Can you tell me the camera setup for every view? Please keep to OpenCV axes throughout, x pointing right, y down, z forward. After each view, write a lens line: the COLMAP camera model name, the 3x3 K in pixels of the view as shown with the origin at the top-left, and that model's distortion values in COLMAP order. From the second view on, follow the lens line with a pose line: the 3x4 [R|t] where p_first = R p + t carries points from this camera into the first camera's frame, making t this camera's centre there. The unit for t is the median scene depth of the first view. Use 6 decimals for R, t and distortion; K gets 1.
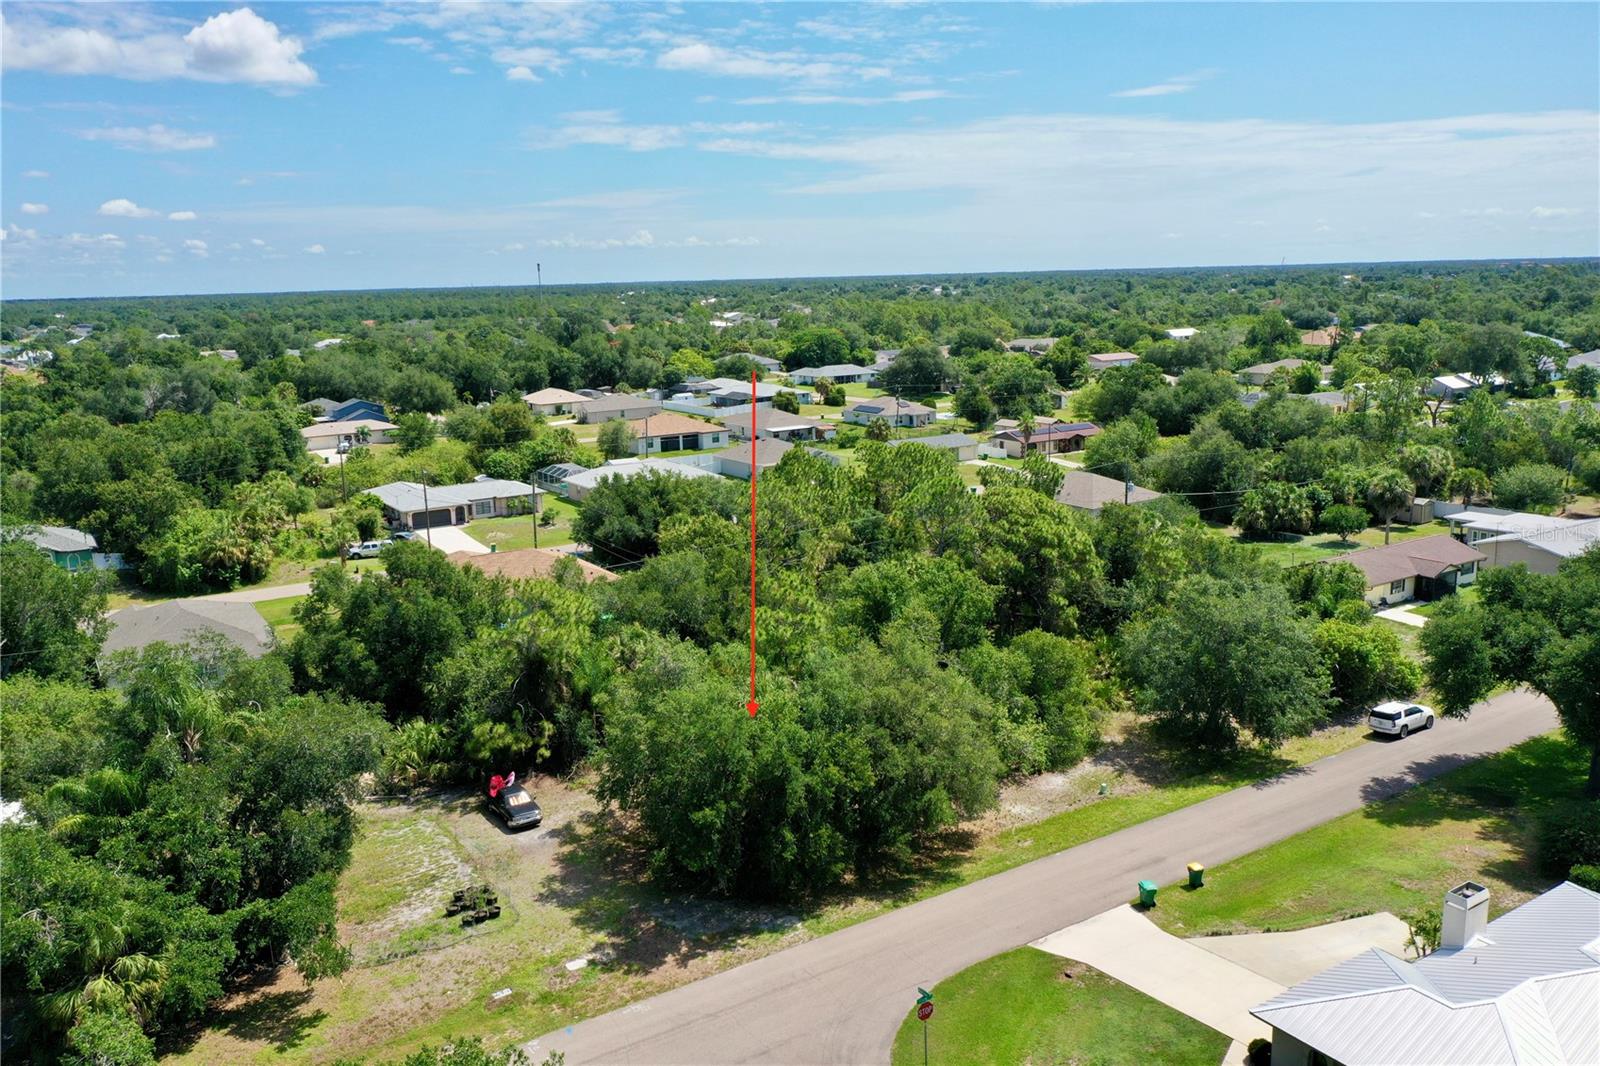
lens RADIAL K [[1262.1, 0, 800.0], [0, 1262.1, 533.0], [0, 0, 1]] dist [-0.006000, 0.001324]
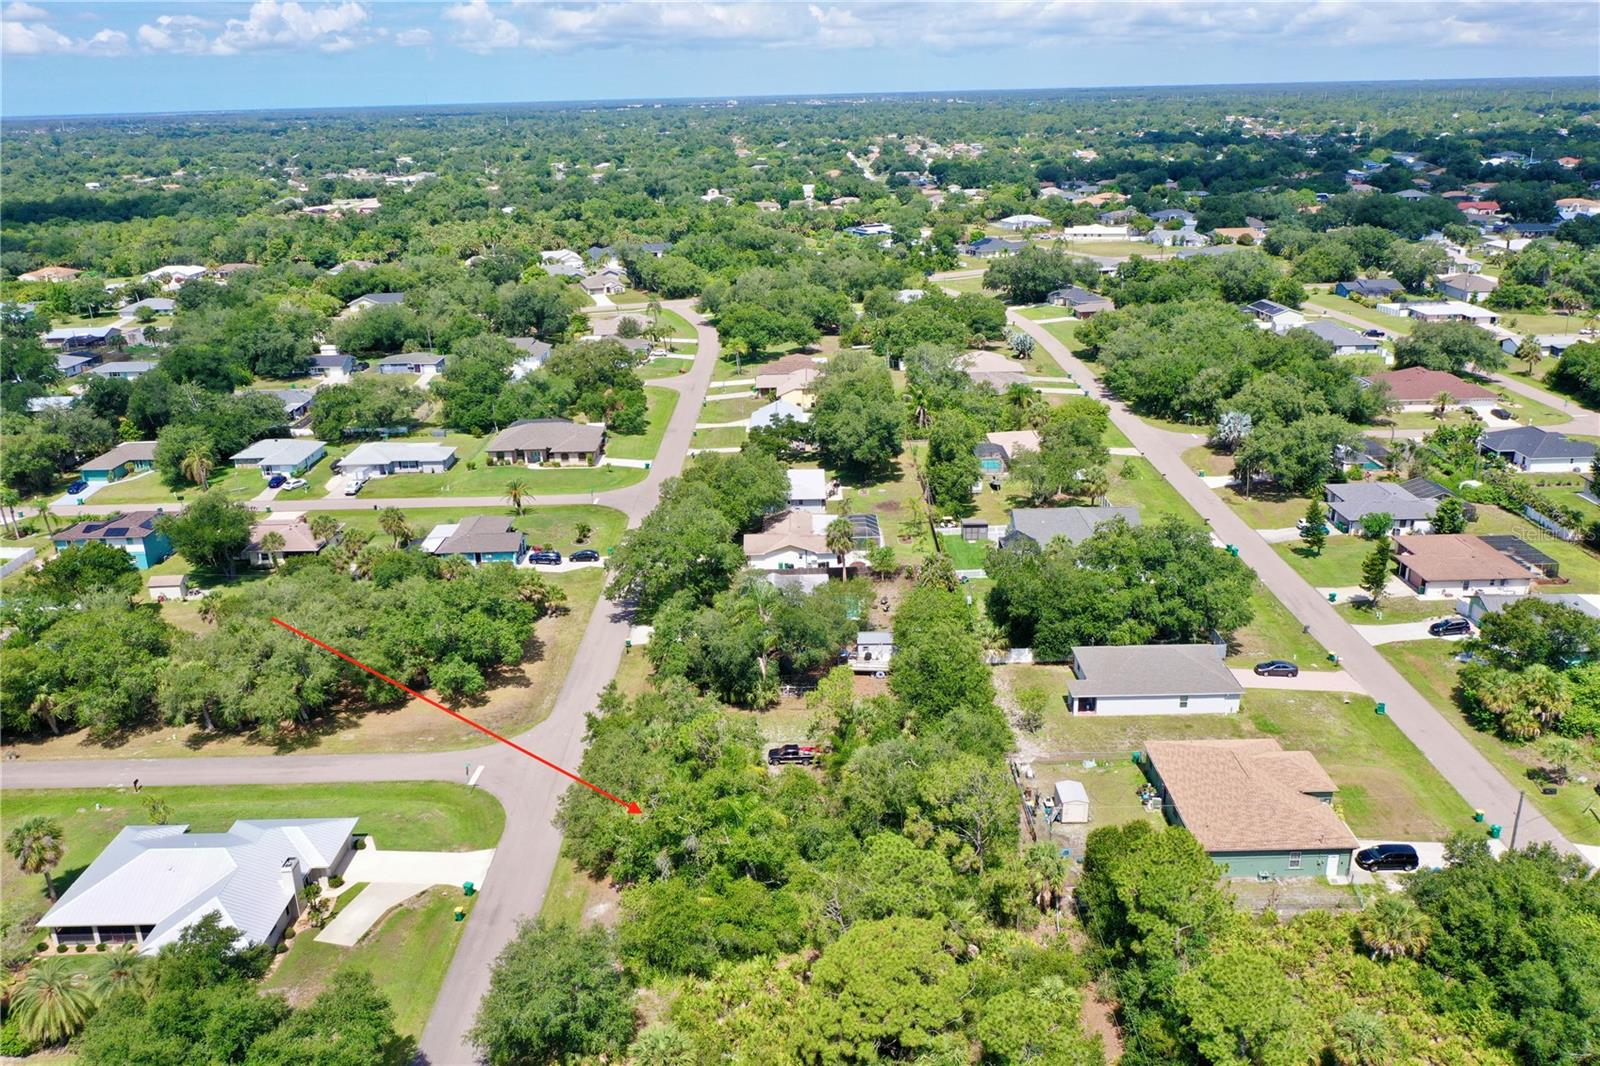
lens RADIAL K [[1262.1, 0, 800.0], [0, 1262.1, 533.0], [0, 0, 1]] dist [-0.006000, 0.001324]
pose [[-0.538410, 0.317337, -0.780648, 1.250431], [-0.130625, 0.883758, 0.449344, -1.022311], [0.832497, 0.343903, -0.434372, 1.975534]]
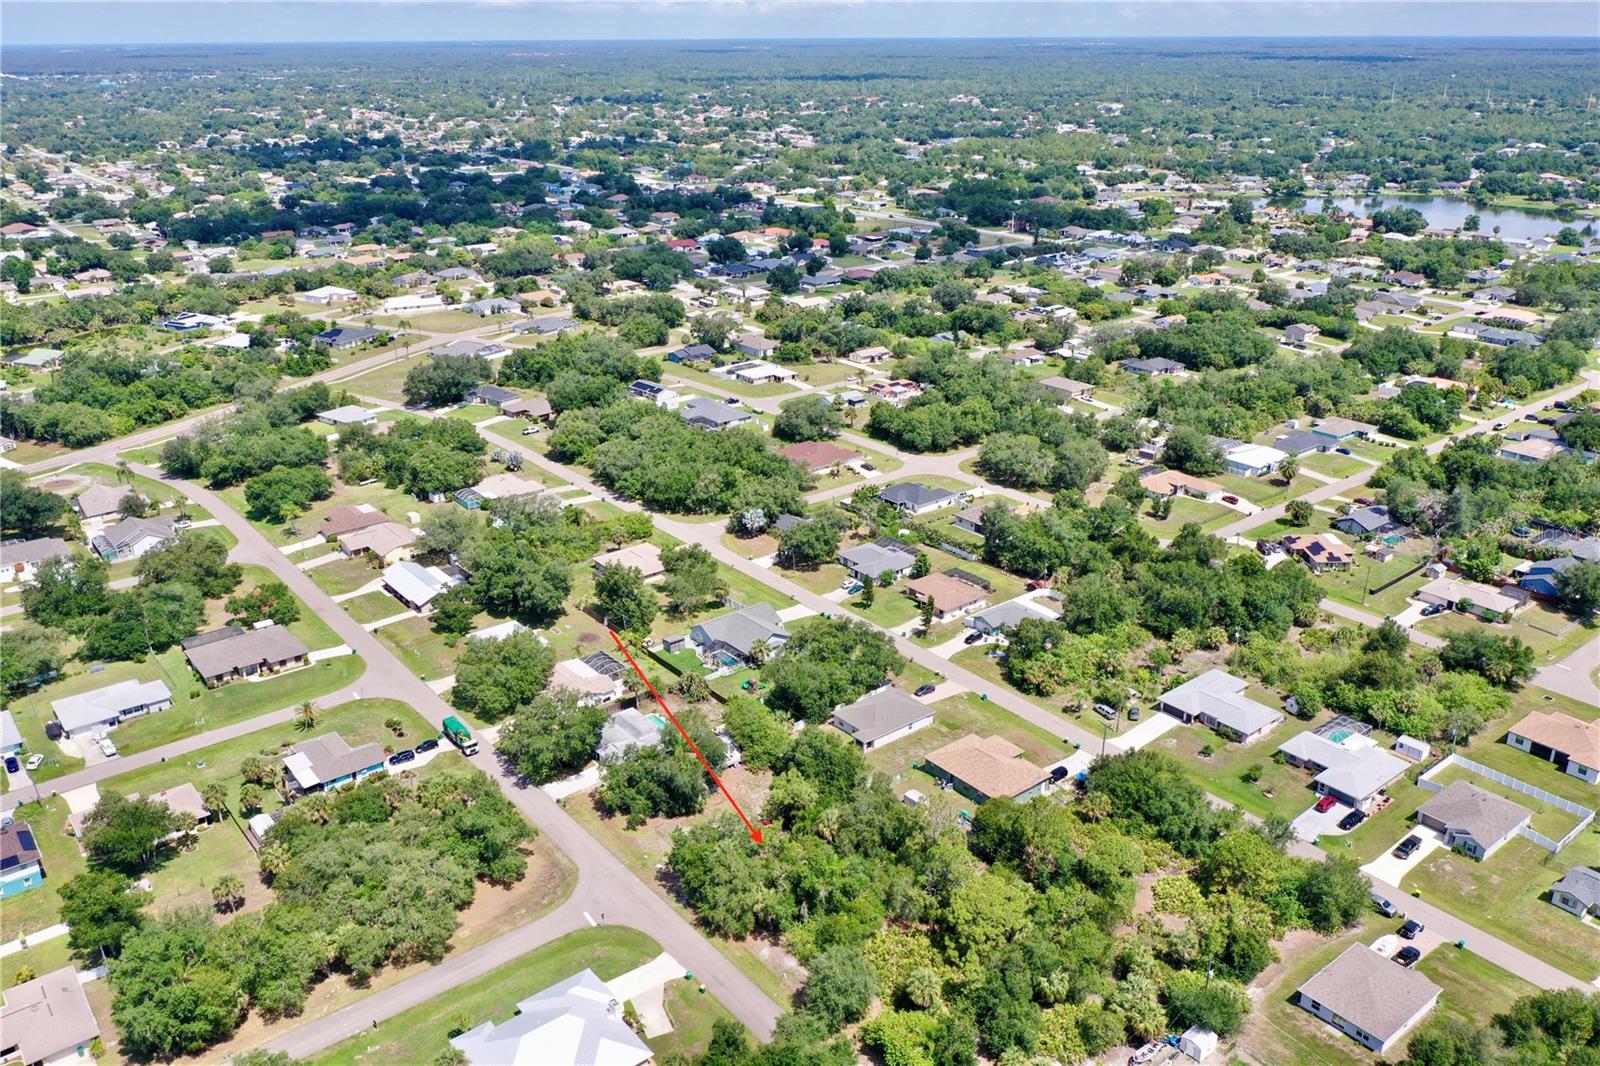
lens RADIAL K [[1262.1, 0, 800.0], [0, 1262.1, 533.0], [0, 0, 1]] dist [-0.006000, 0.001324]
pose [[0.107307, 0.392666, -0.913399, 2.566632], [-0.197080, 0.908875, 0.367568, -1.775597], [0.974497, 0.140570, 0.174915, 0.582478]]
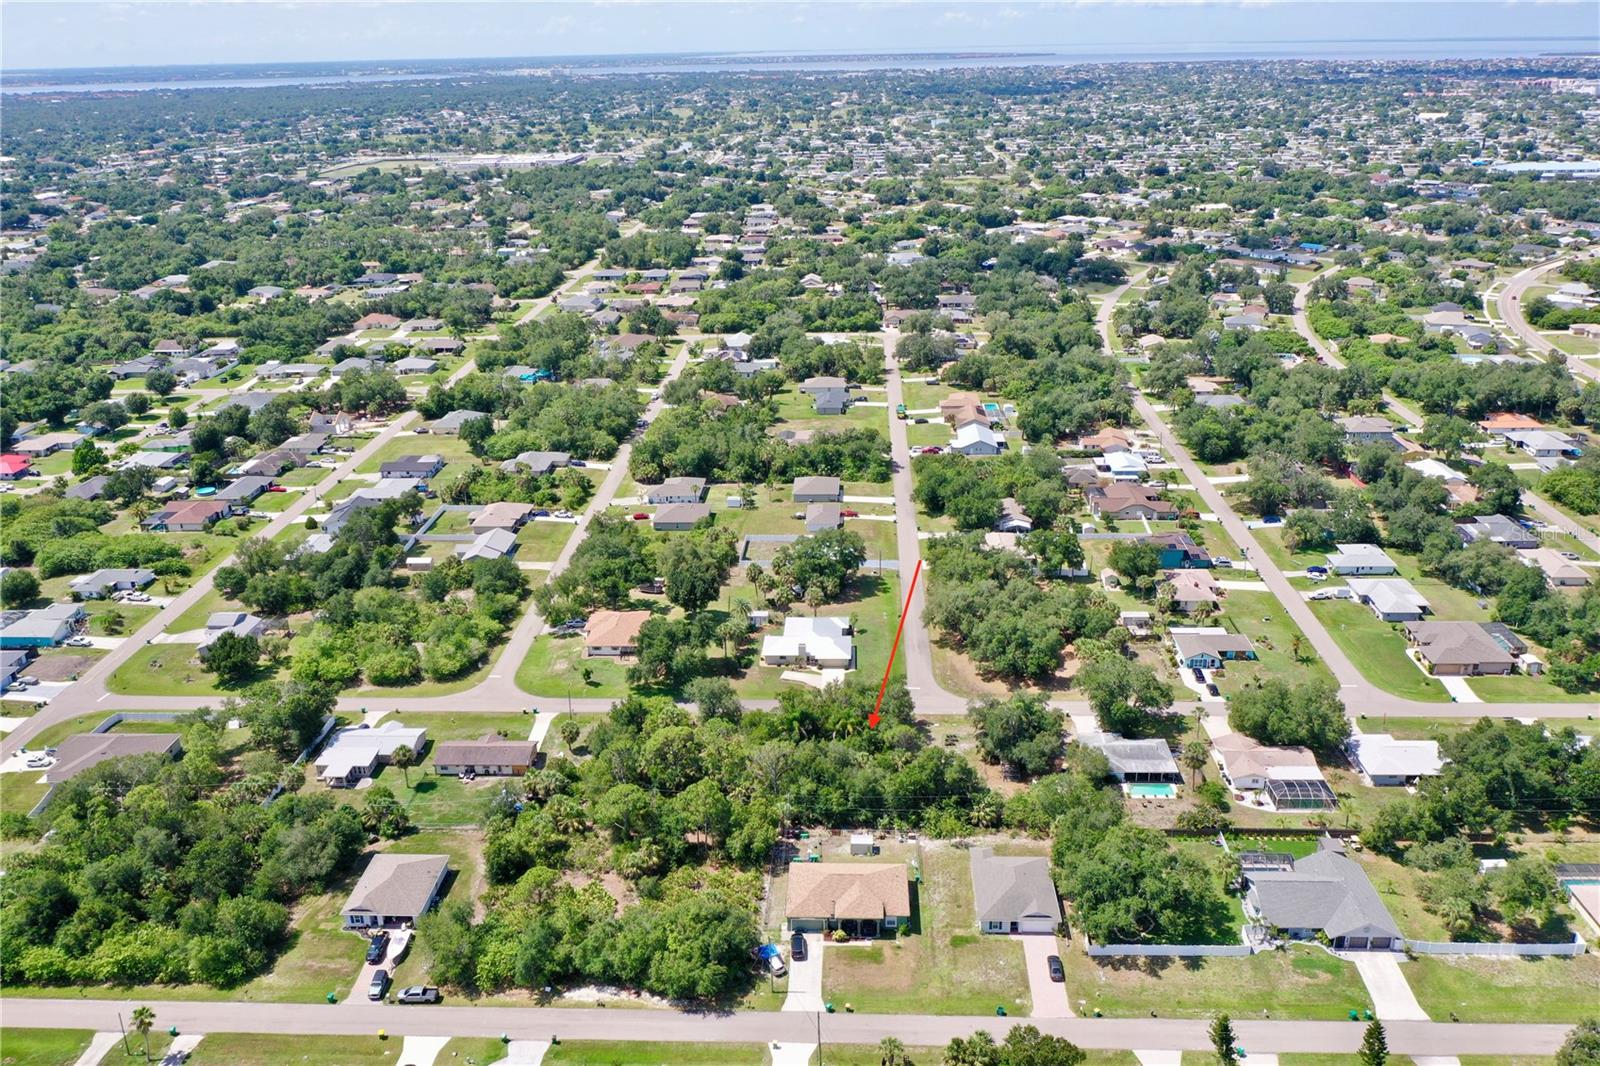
lens RADIAL K [[1262.1, 0, 800.0], [0, 1262.1, 533.0], [0, 0, 1]] dist [-0.006000, 0.001324]
pose [[-0.816528, -0.167992, 0.552323, -1.959446], [0.157316, 0.855772, 0.492855, -2.304771], [-0.555458, 0.489319, -0.672334, 3.619141]]
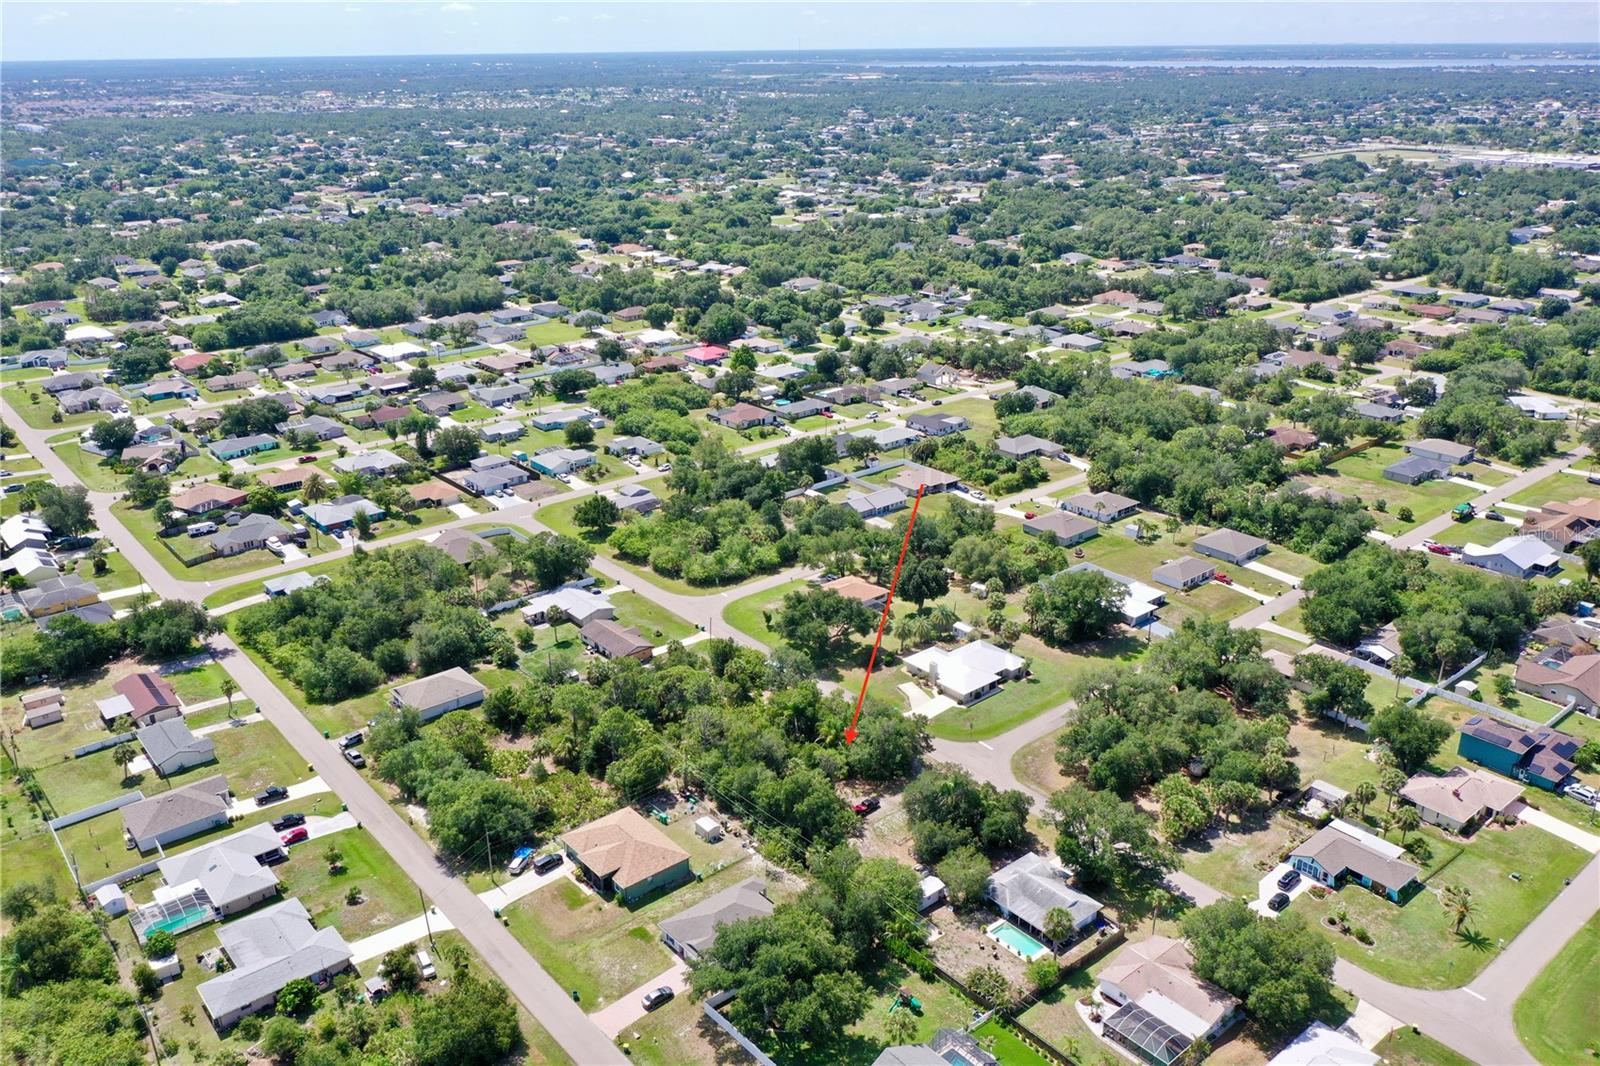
lens RADIAL K [[1262.1, 0, 800.0], [0, 1262.1, 533.0], [0, 0, 1]] dist [-0.006000, 0.001324]
pose [[-0.126784, -0.333526, 0.934177, -3.367142], [0.213523, 0.910522, 0.354059, -1.784832], [-0.968676, 0.244358, -0.044224, 1.332282]]
